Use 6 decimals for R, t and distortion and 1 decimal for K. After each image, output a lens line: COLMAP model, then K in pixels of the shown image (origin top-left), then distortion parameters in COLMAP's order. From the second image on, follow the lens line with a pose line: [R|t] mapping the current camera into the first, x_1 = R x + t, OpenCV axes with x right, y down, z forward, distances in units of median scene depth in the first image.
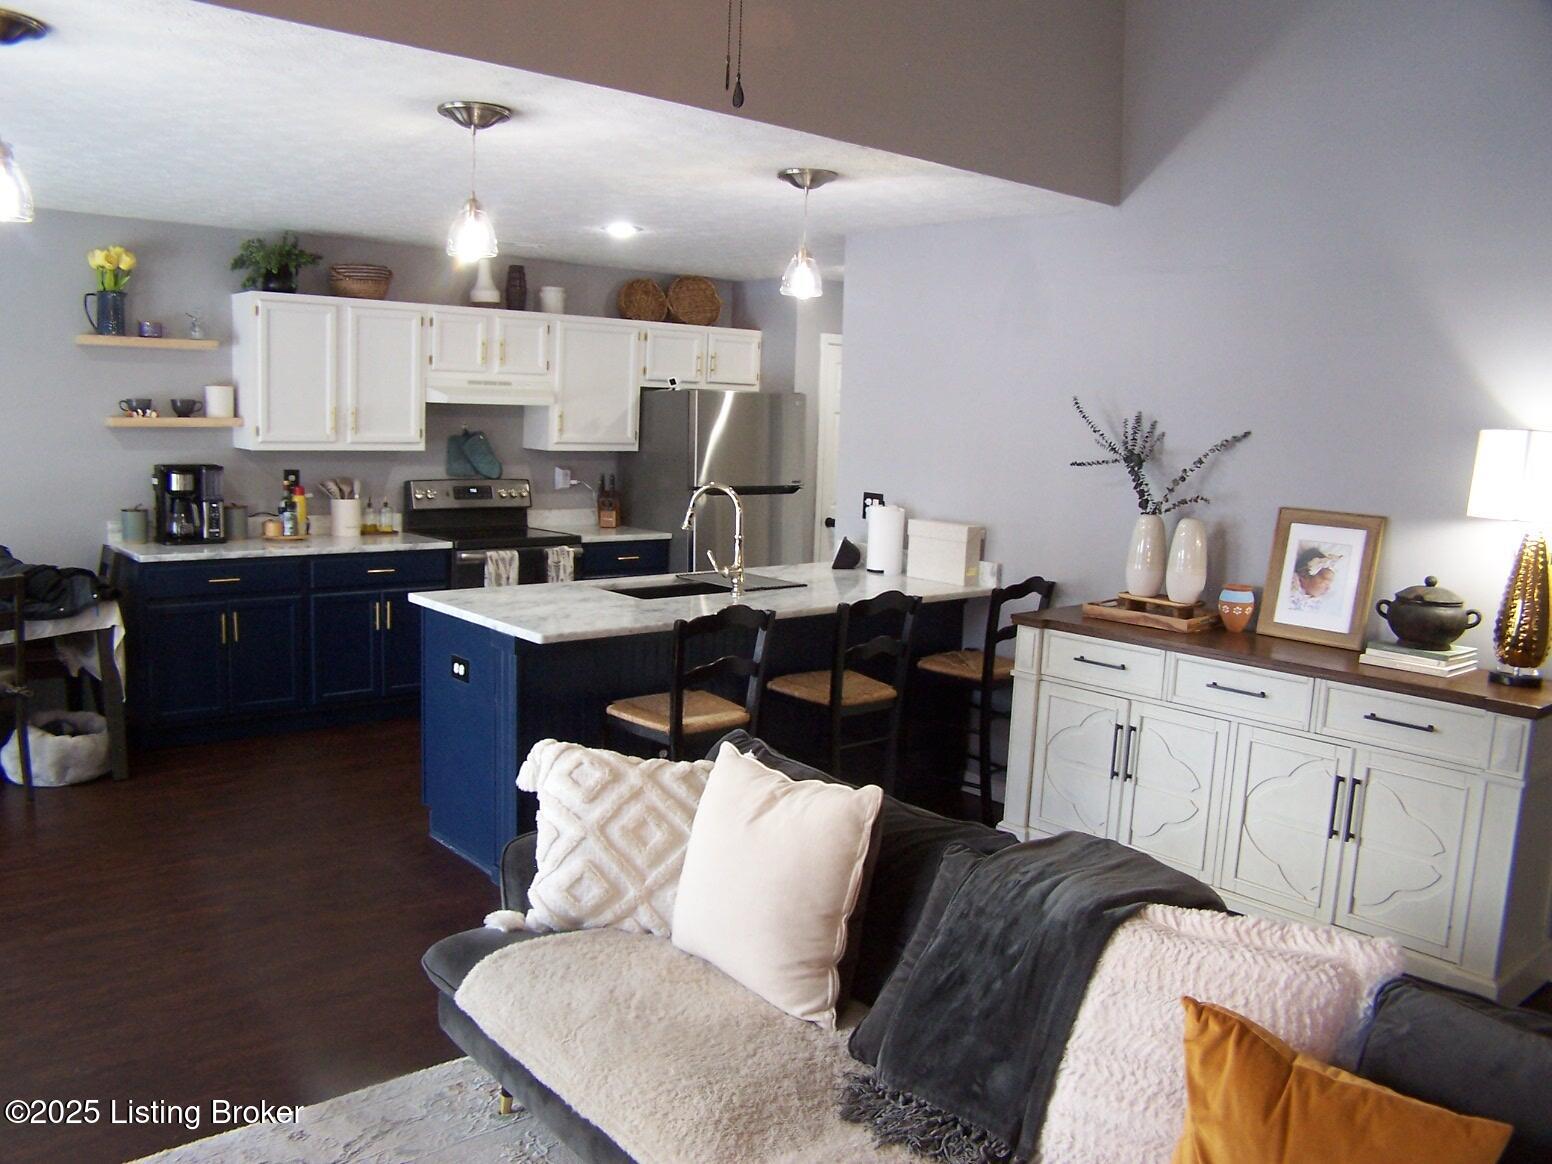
lens RADIAL K [[1268.3, 0, 774.5], [0, 1268.3, 587.6], [0, 0, 1]] dist [-0.121156, 0.096719]
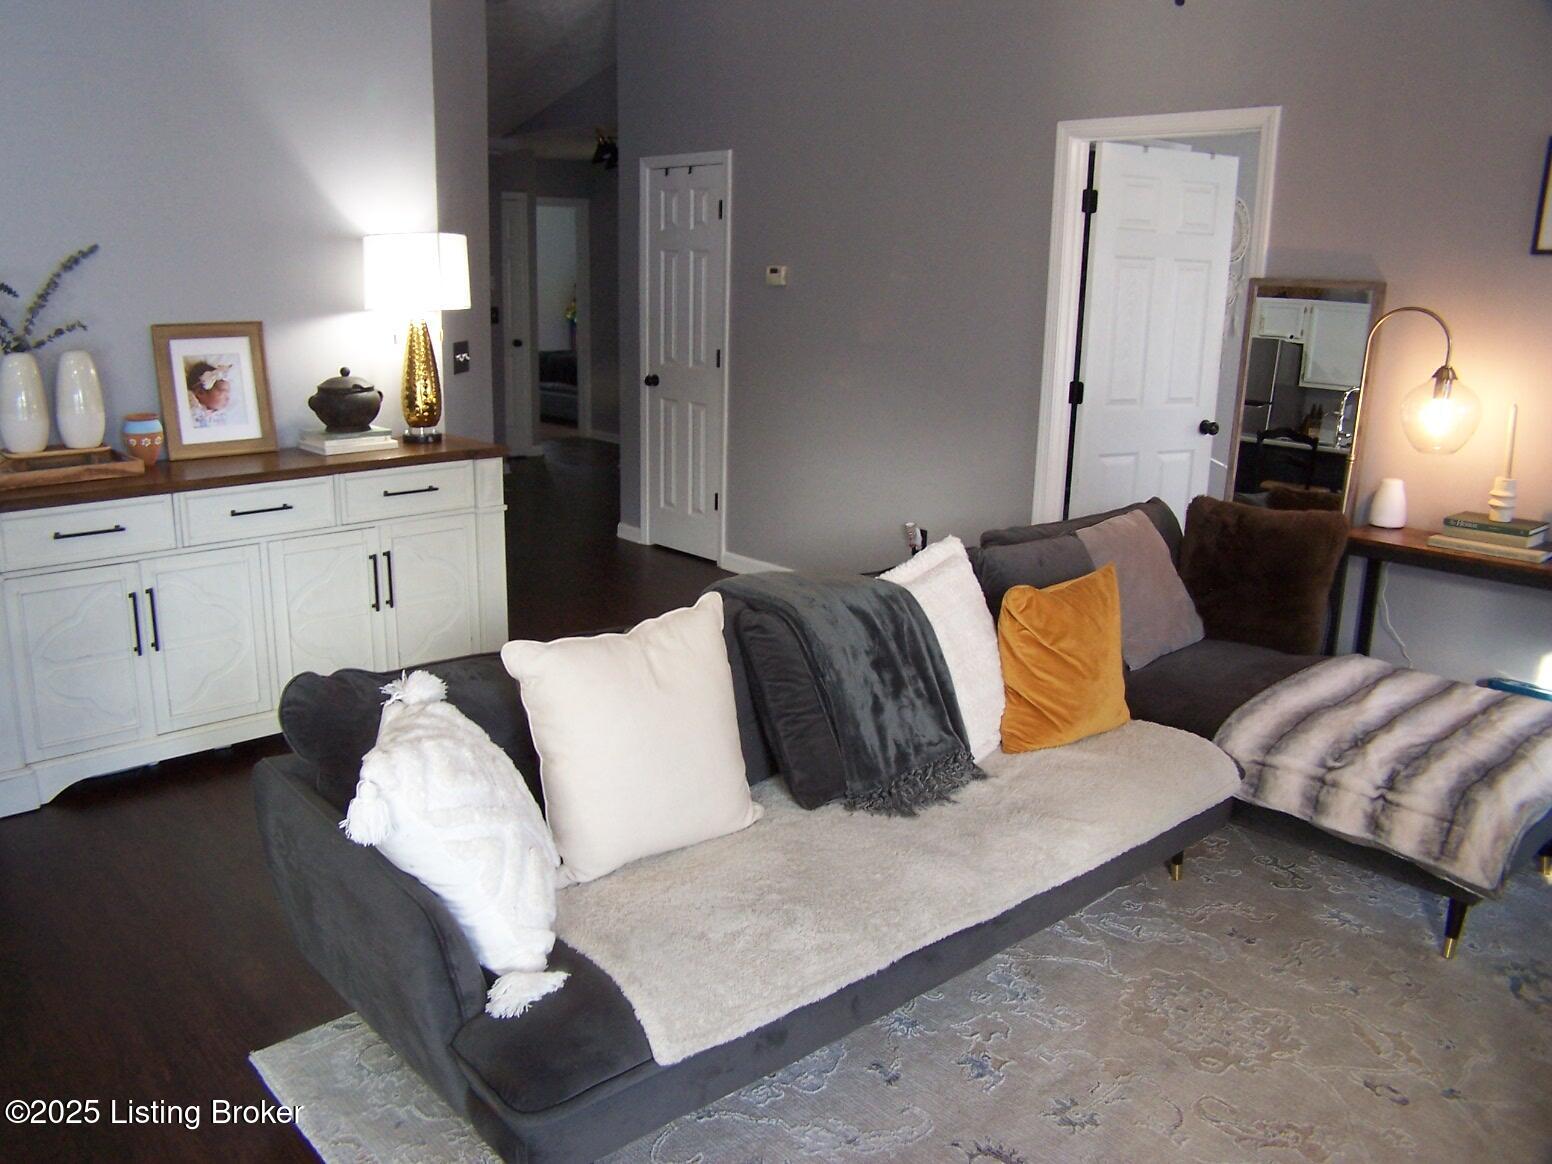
lens RADIAL K [[1268.3, 0, 773.0], [0, 1268.3, 572.9], [0, 0, 1]] dist [-0.121156, 0.096719]
pose [[-0.004193, -0.279090, 0.960256, -0.561578], [0.126307, 0.952426, 0.277366, -0.088178], [-0.991982, 0.122450, 0.031258, 0.542511]]
